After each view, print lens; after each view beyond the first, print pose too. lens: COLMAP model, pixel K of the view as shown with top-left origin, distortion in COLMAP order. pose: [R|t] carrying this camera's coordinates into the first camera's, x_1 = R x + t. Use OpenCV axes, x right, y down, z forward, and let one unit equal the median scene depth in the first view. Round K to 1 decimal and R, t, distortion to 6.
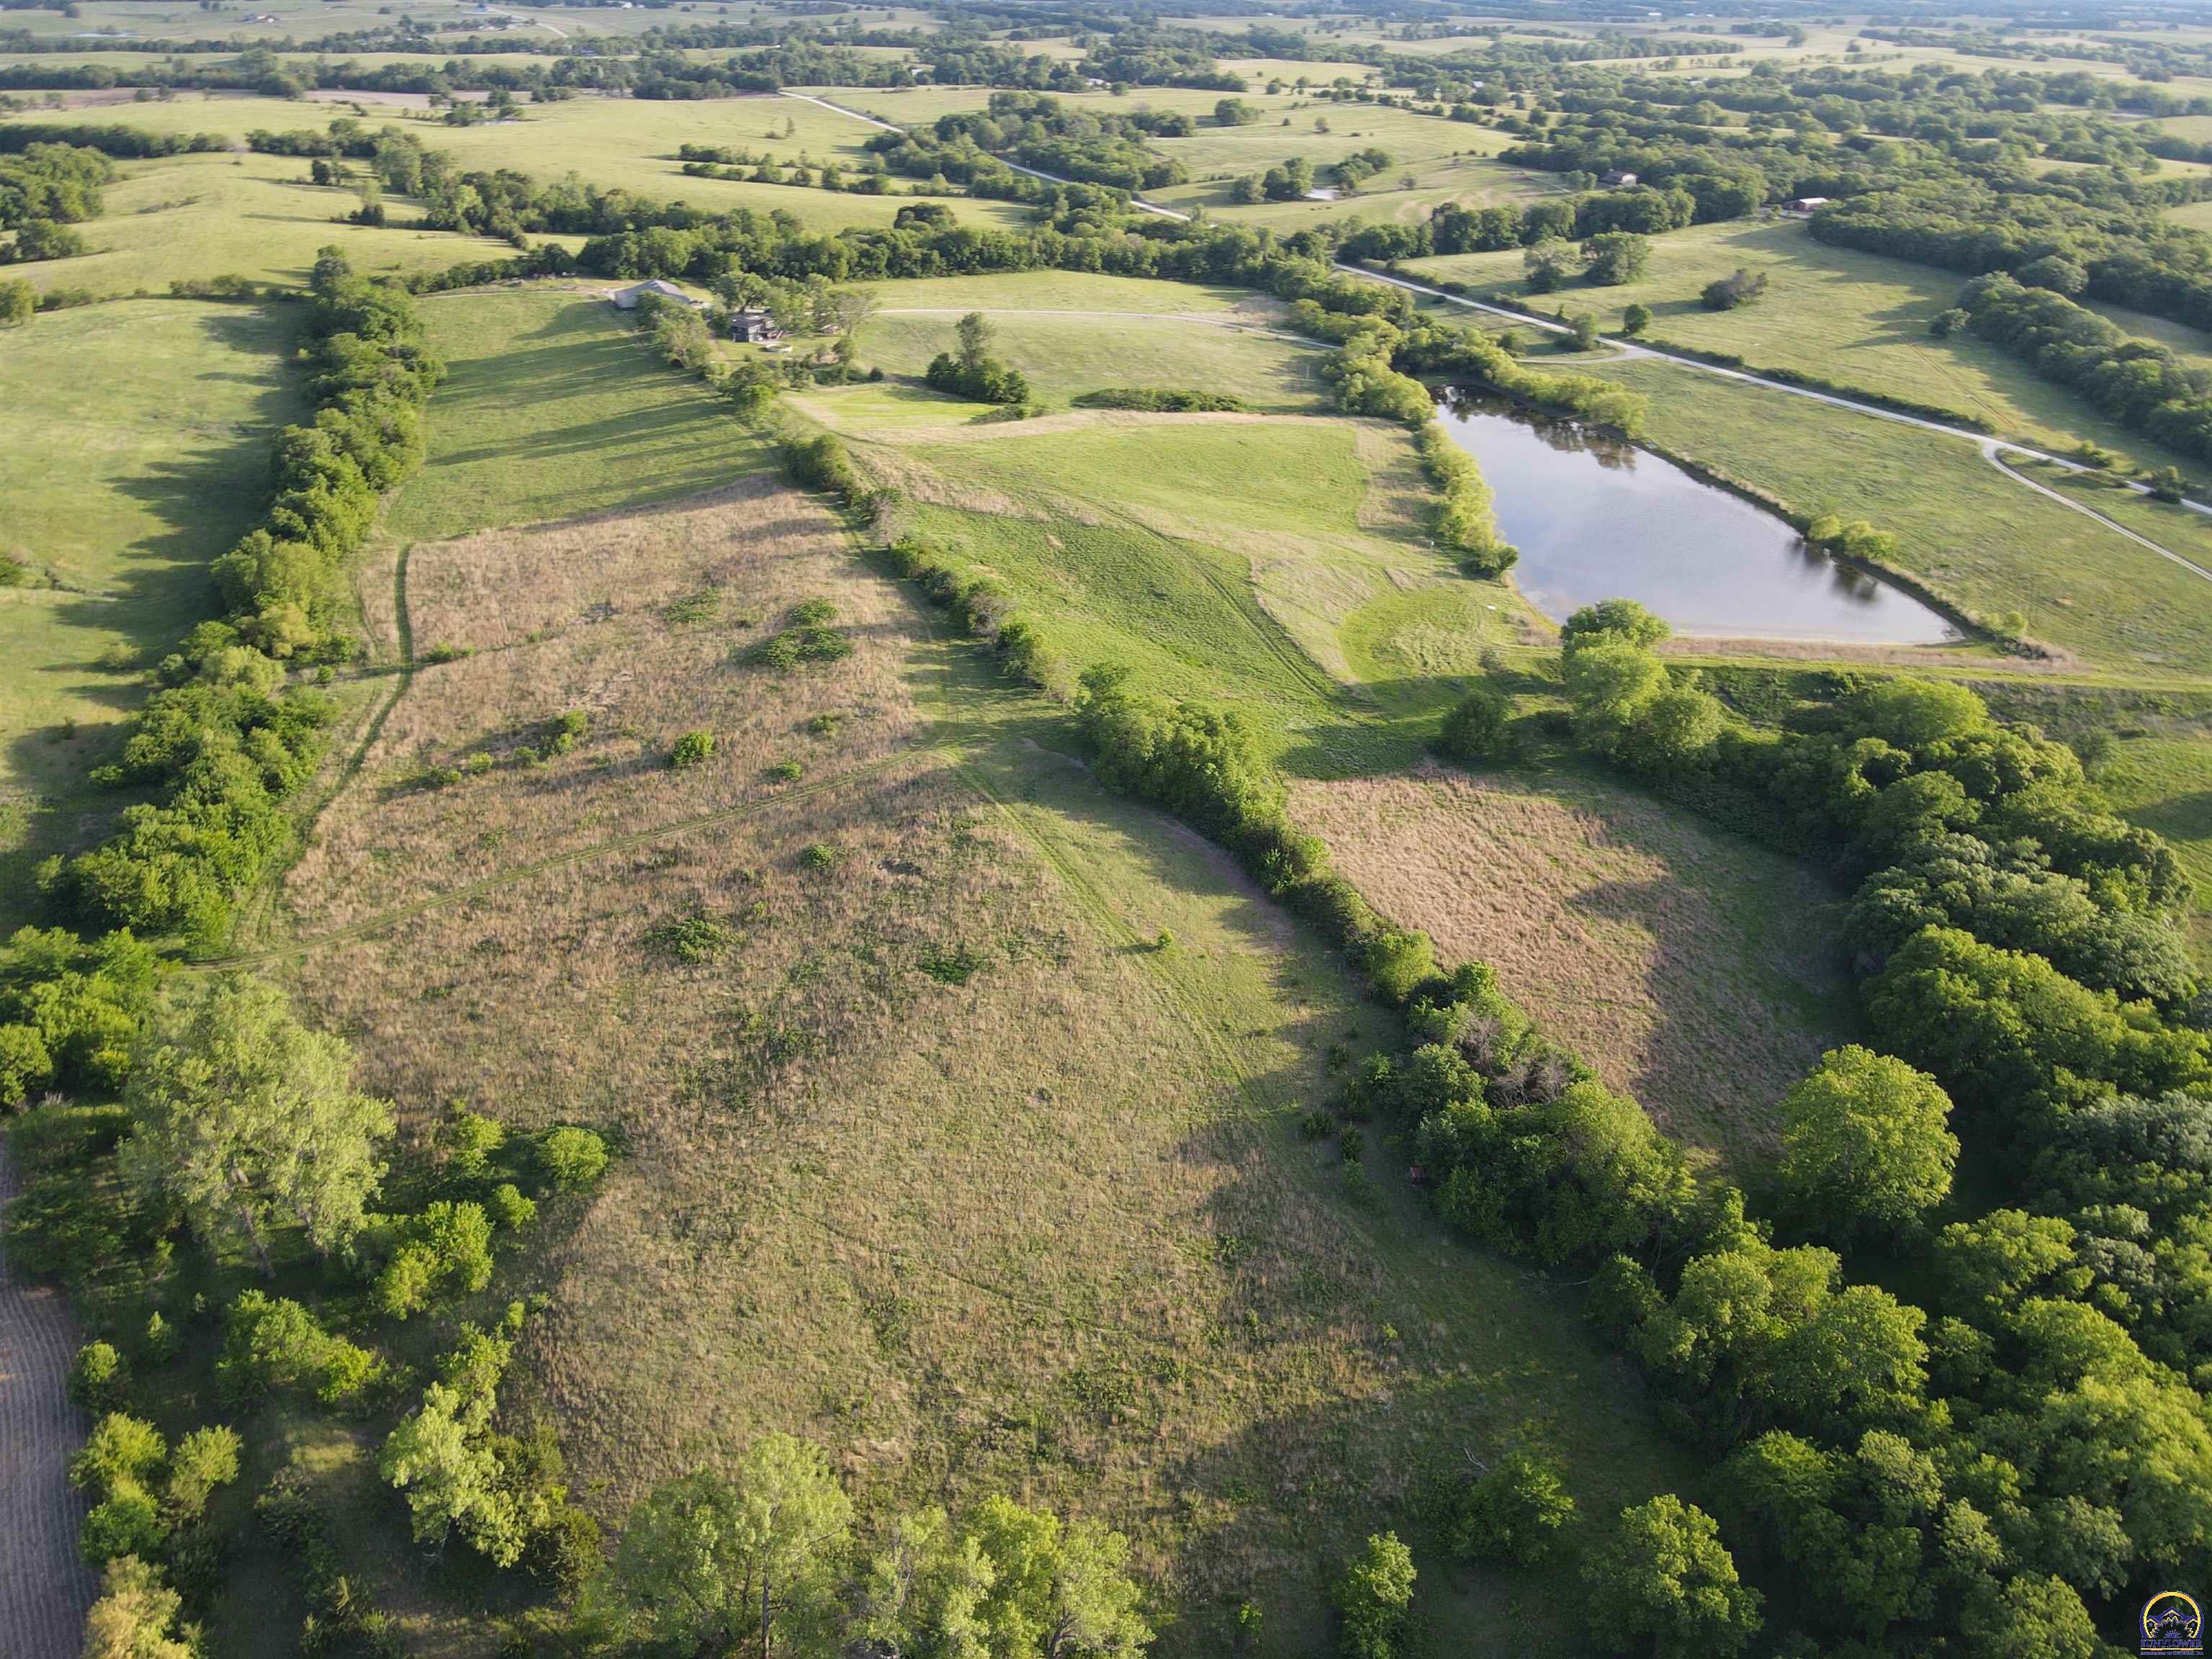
lens RADIAL K [[1634.9, 0, 1105.7], [0, 1634.9, 828.9], [0, 0, 1]] dist [0.002172, 0.032140]
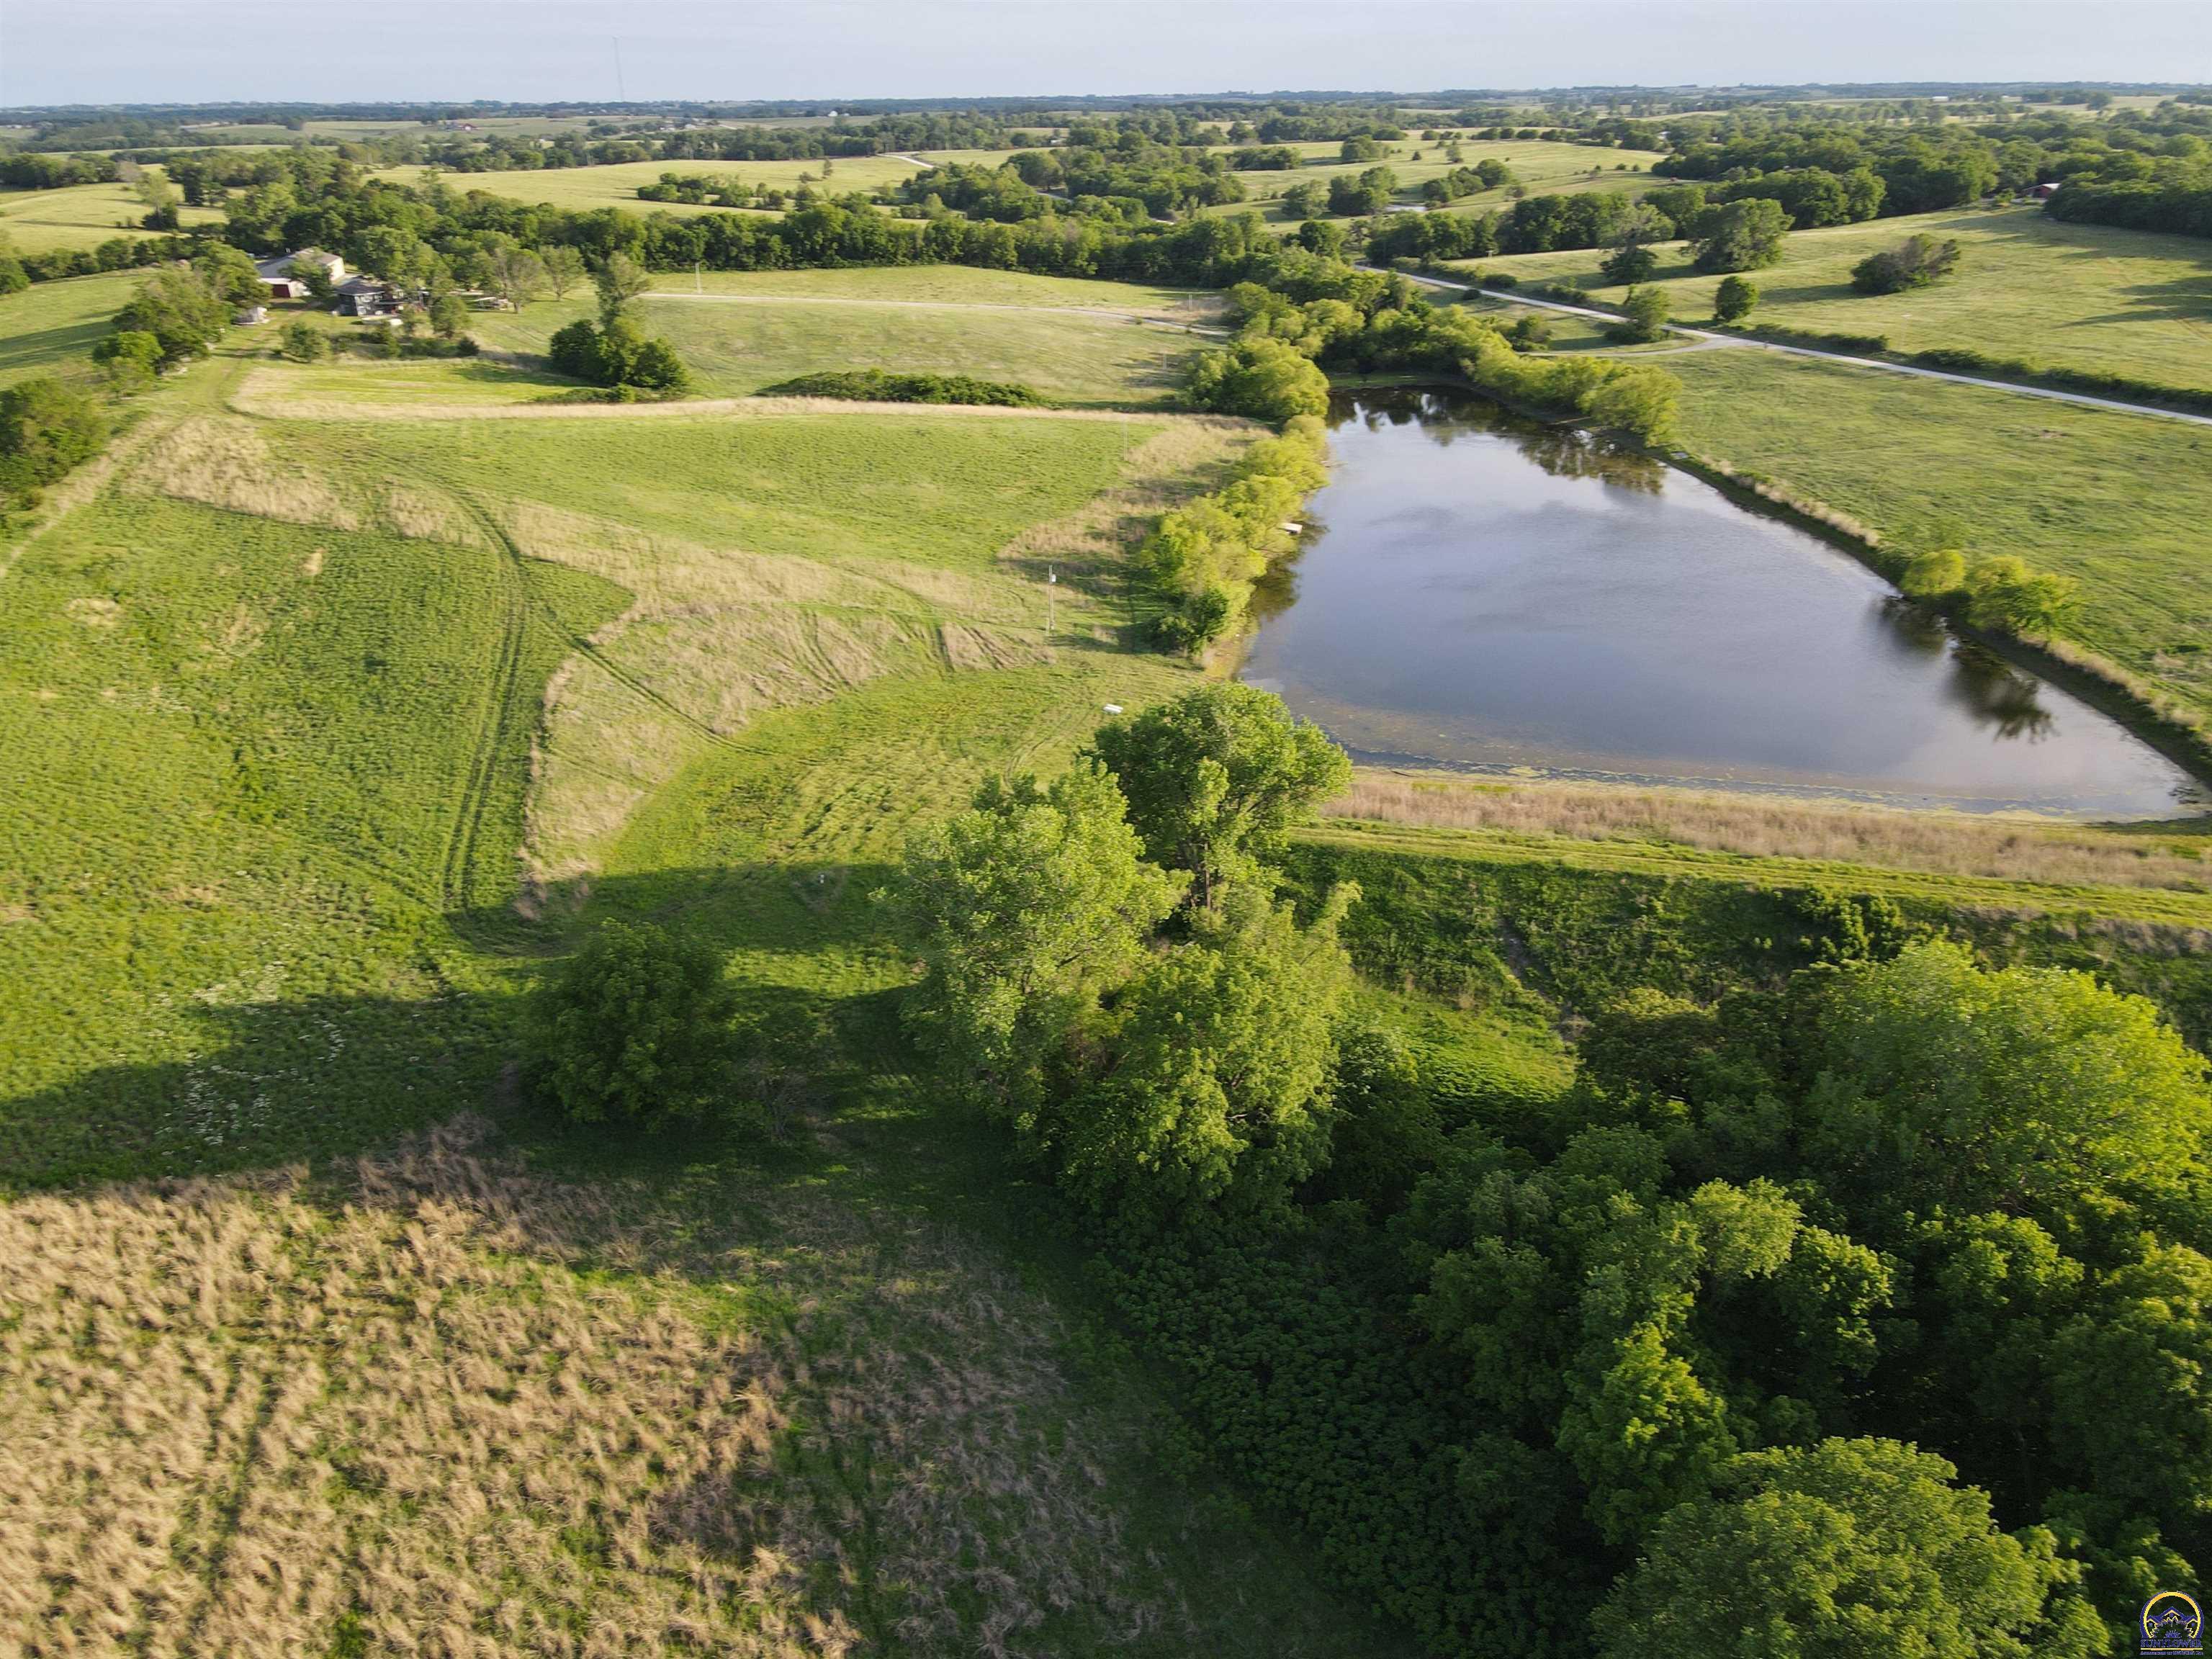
lens RADIAL K [[1634.9, 0, 1106.5], [0, 1634.9, 831.5], [0, 0, 1]] dist [0.002172, 0.032140]
pose [[0.987509, 0.036454, -0.153288, 0.208297], [-0.046905, 0.996774, -0.065122, -0.047509], [0.150419, 0.071499, 0.986033, 0.368587]]
